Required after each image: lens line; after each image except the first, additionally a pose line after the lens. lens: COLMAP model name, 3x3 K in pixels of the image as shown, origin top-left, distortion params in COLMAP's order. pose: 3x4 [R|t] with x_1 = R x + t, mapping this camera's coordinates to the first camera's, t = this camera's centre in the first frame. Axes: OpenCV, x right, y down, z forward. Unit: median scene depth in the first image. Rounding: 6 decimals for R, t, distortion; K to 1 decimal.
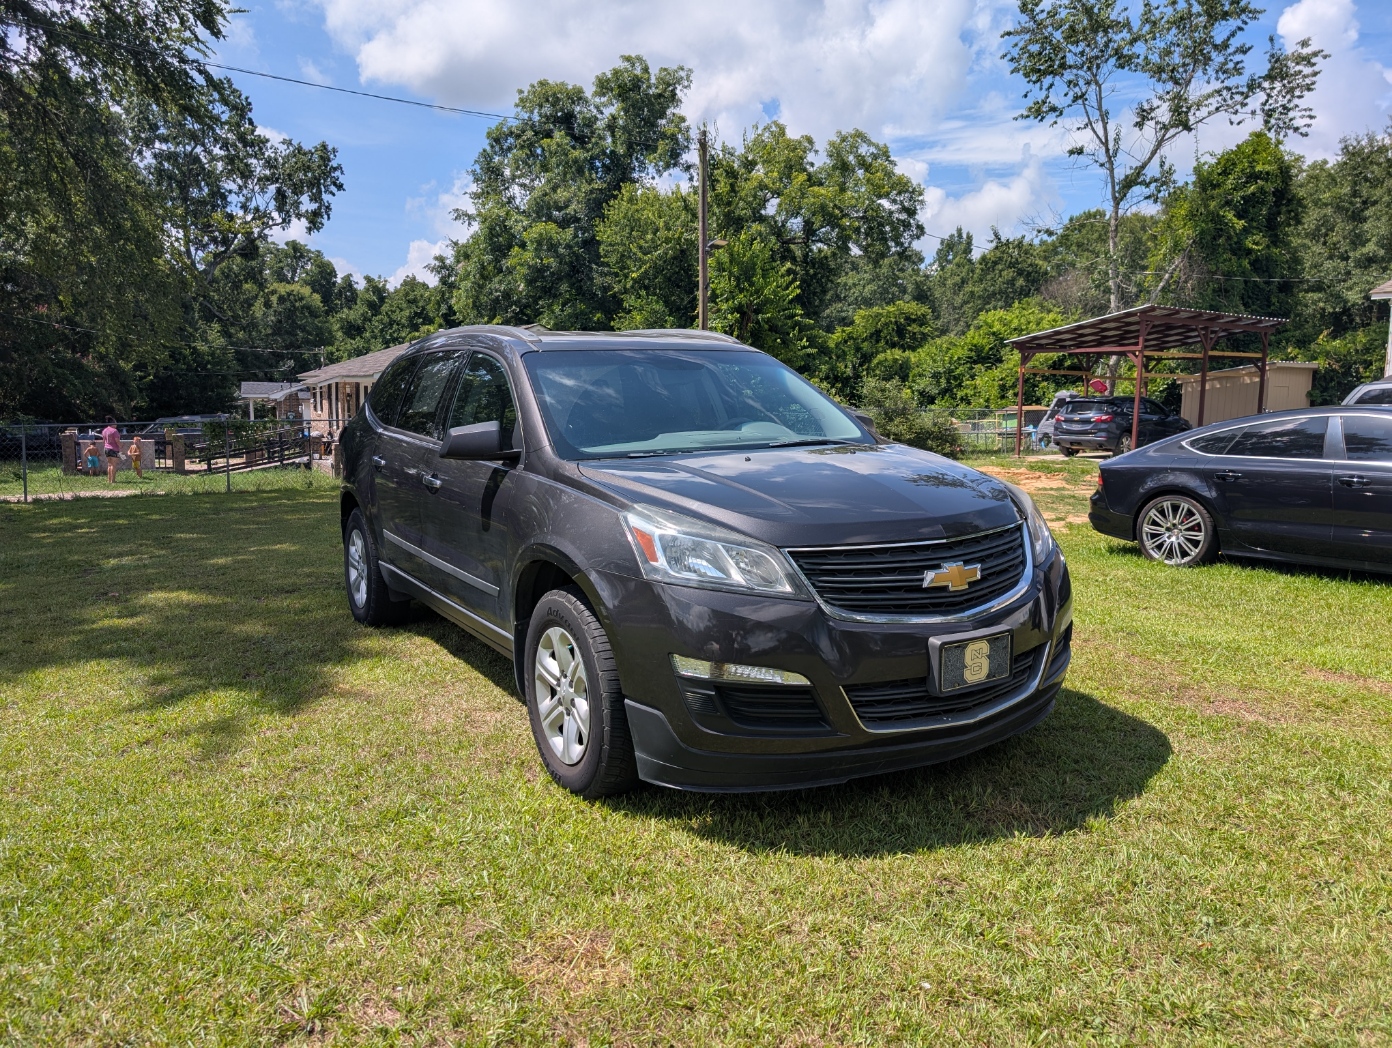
lens RADIAL K [[1103.2, 0, 696.0], [0, 1103.2, 524.0], [0, 0, 1]] dist [0.001567, -0.000473]
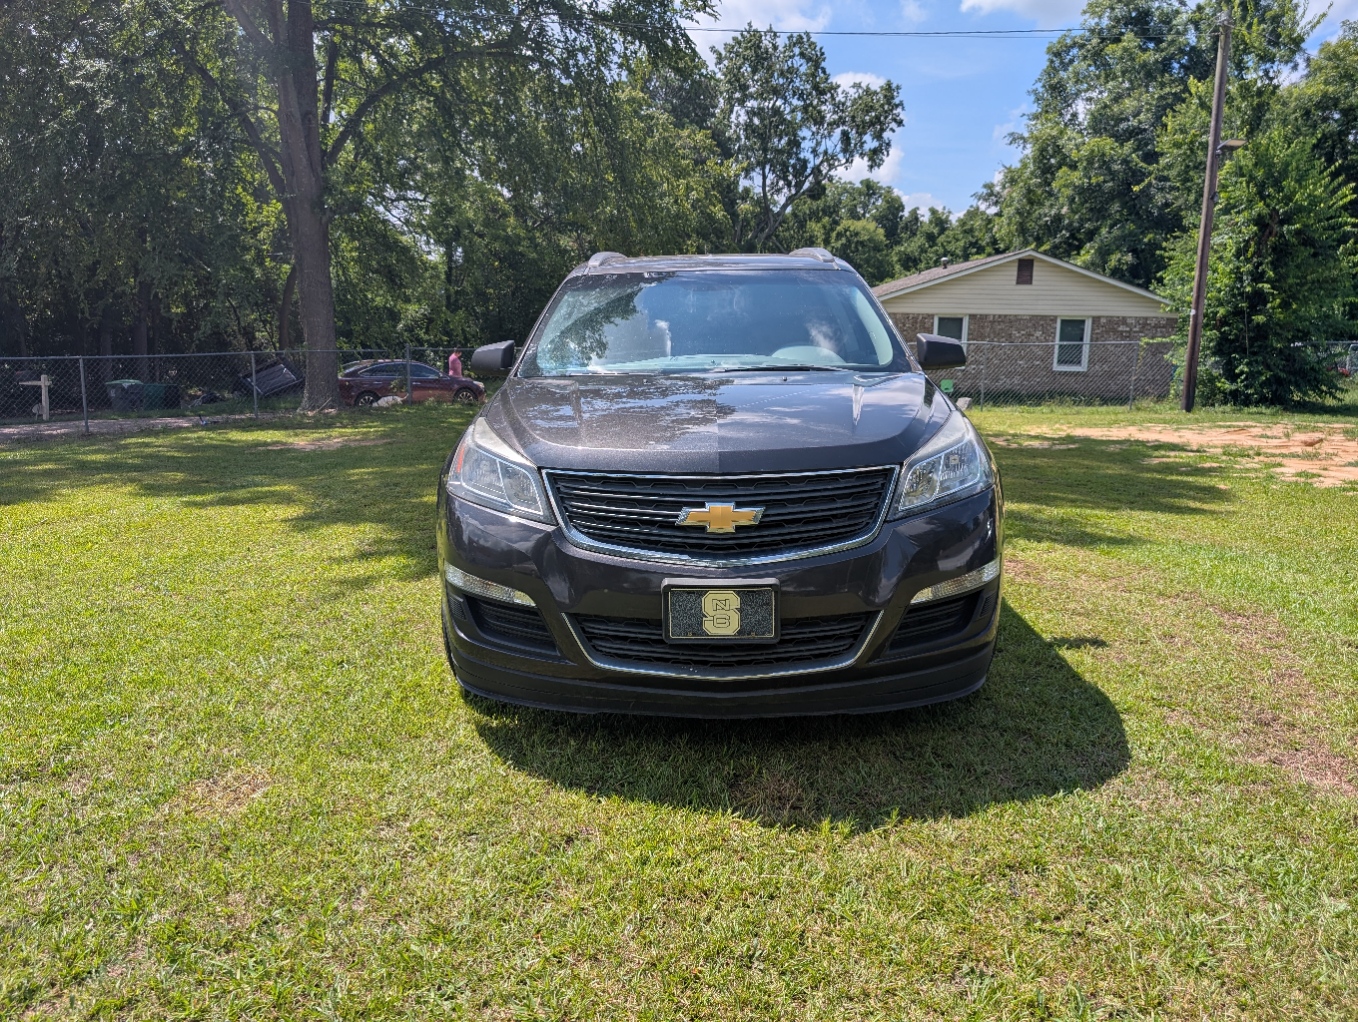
lens RADIAL K [[1062.7, 0, 679.0], [0, 1062.7, 511.0], [0, 0, 1]] dist [0.024094, -0.005406]
pose [[0.810472, 0.103232, -0.576610, 0.128679], [-0.071287, 0.994415, 0.077833, -0.004168], [0.581424, -0.021976, 0.813304, 0.049843]]
